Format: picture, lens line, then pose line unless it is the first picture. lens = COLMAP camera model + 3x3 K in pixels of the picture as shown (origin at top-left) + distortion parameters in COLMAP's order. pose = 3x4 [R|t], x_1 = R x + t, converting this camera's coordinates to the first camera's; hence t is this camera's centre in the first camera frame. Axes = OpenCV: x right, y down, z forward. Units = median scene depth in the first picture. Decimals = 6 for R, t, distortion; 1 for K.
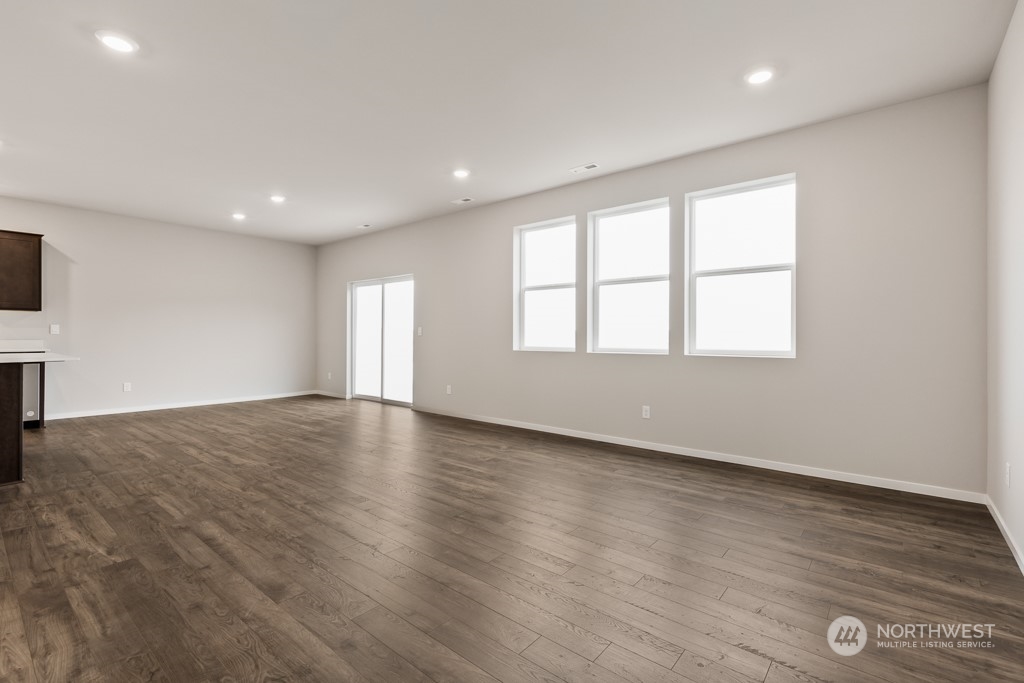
lens RADIAL K [[464.1, 0, 518.3], [0, 464.1, 333.9], [0, 0, 1]] dist [0.002739, 0.000538]
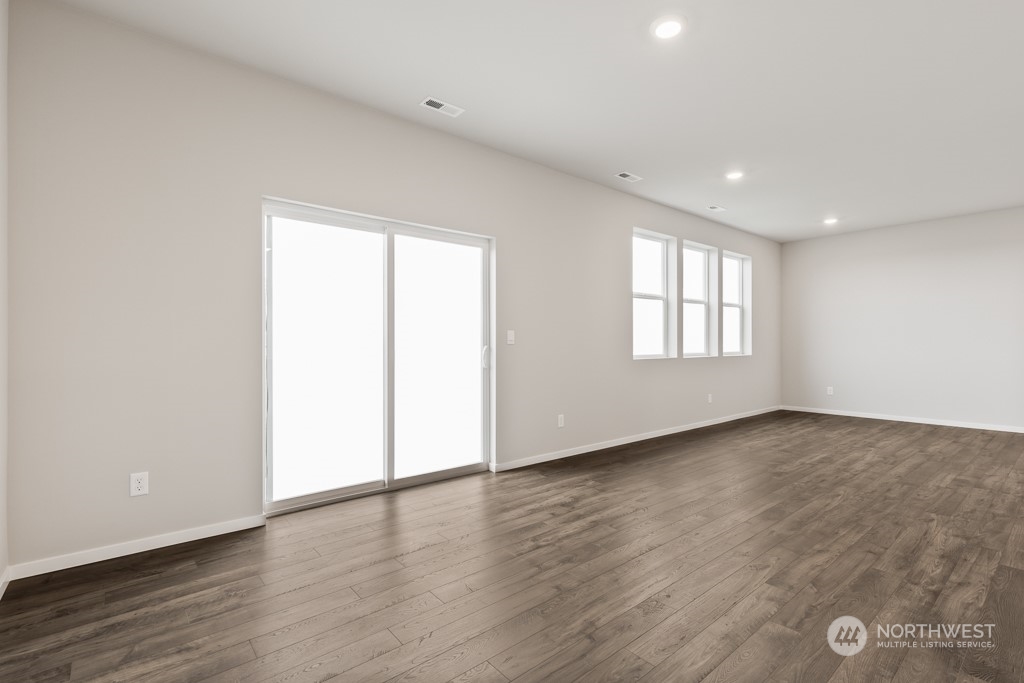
lens RADIAL K [[468.4, 0, 513.3], [0, 468.4, 343.3], [0, 0, 1]] dist [0.002227, 0.000237]
pose [[0.193257, -0.003477, 0.981142, -1.552726], [-0.002880, 0.999987, 0.004111, -0.000143], [-0.981144, -0.003620, 0.193244, 1.682867]]
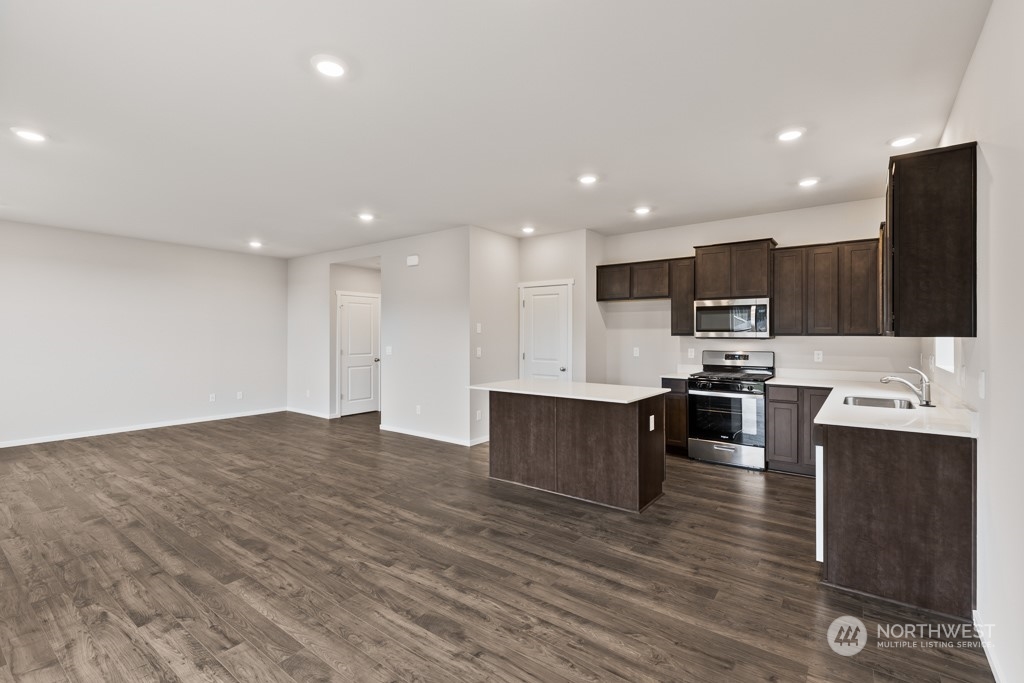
lens RADIAL K [[464.1, 0, 518.3], [0, 464.1, 333.9], [0, 0, 1]] dist [0.002739, 0.000538]
pose [[-0.998984, -0.006048, -0.044658, -1.068130], [-0.005651, 0.999943, -0.009008, -0.073374], [0.044710, -0.008747, -0.998962, 2.274240]]
